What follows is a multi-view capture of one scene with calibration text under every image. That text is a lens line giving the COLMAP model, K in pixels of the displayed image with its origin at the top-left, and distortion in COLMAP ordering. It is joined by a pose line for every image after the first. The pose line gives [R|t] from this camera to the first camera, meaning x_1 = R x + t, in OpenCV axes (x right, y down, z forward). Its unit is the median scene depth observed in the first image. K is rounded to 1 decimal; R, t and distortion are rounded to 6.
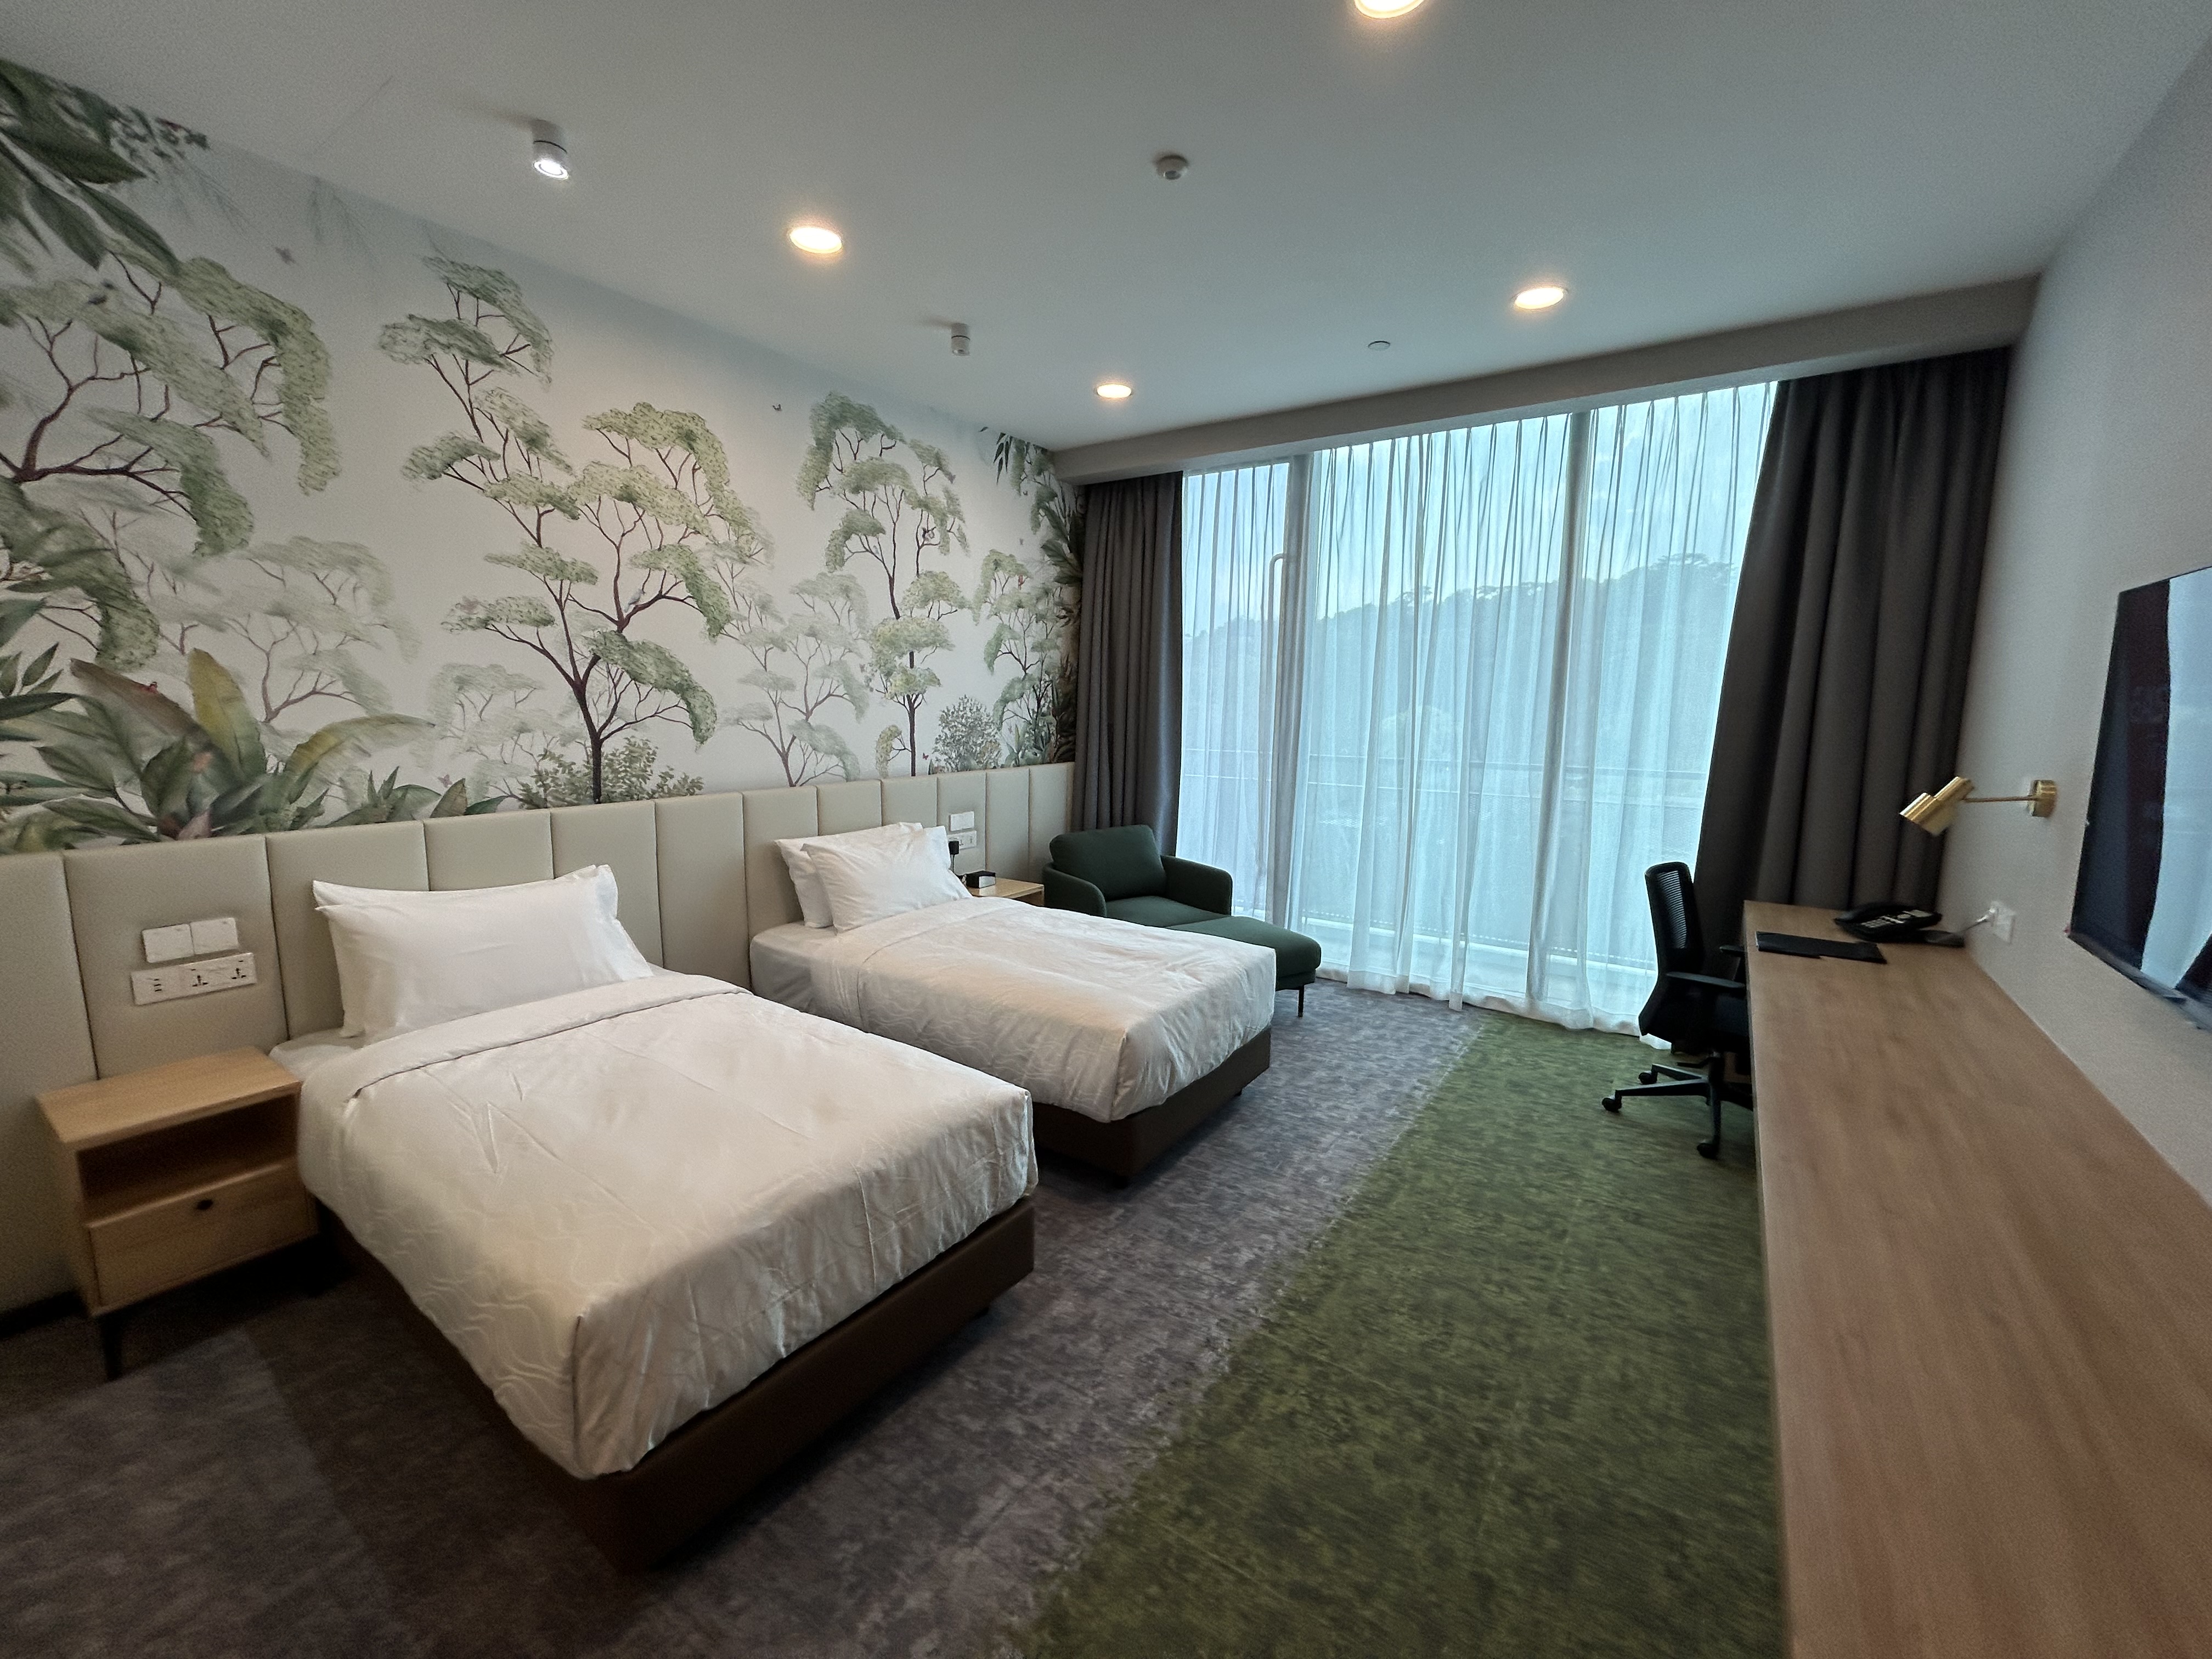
lens RADIAL K [[891.3, 0, 1111.7], [0, 891.3, 819.4], [0, 0, 1]] dist [0.001154, -0.001705]
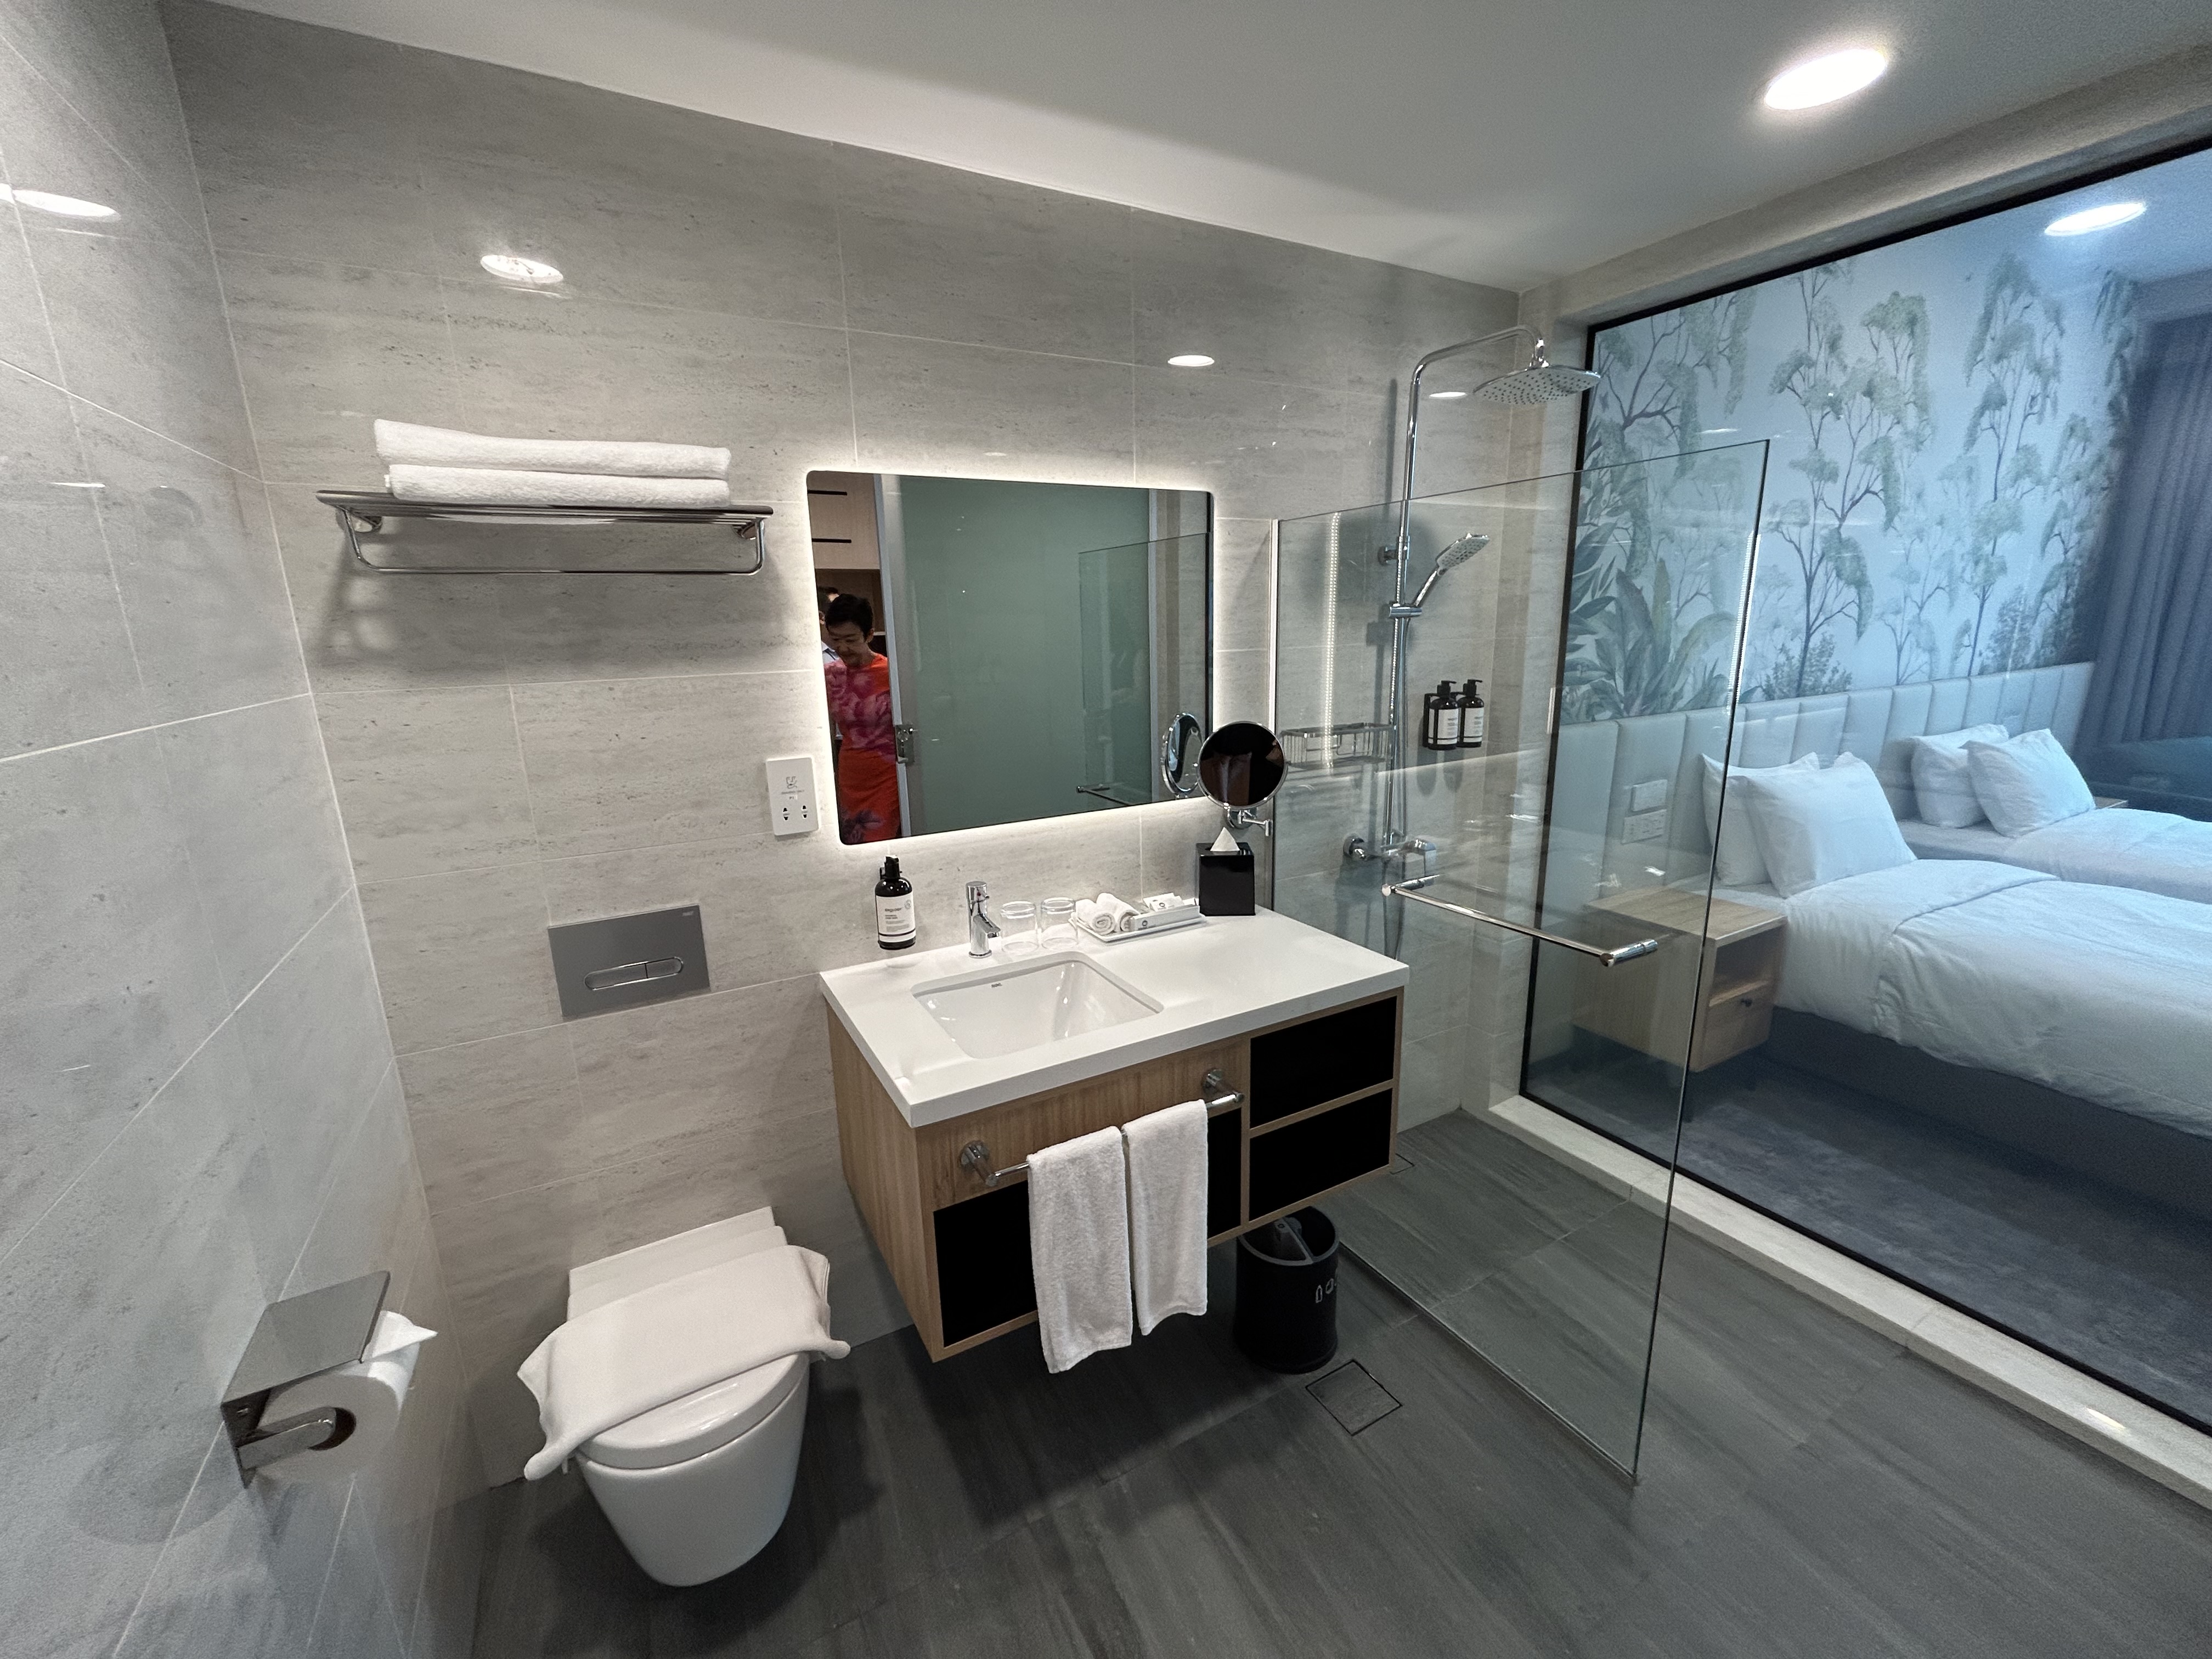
lens RADIAL K [[891.3, 0, 1097.9], [0, 891.3, 817.7], [0, 0, 1]] dist [0.001154, -0.001705]
pose [[0.893858, 0.064802, -0.443643, -0.695884], [-0.026073, 0.995338, 0.092855, 0.041883], [0.447592, -0.071432, 0.891380, -0.277350]]
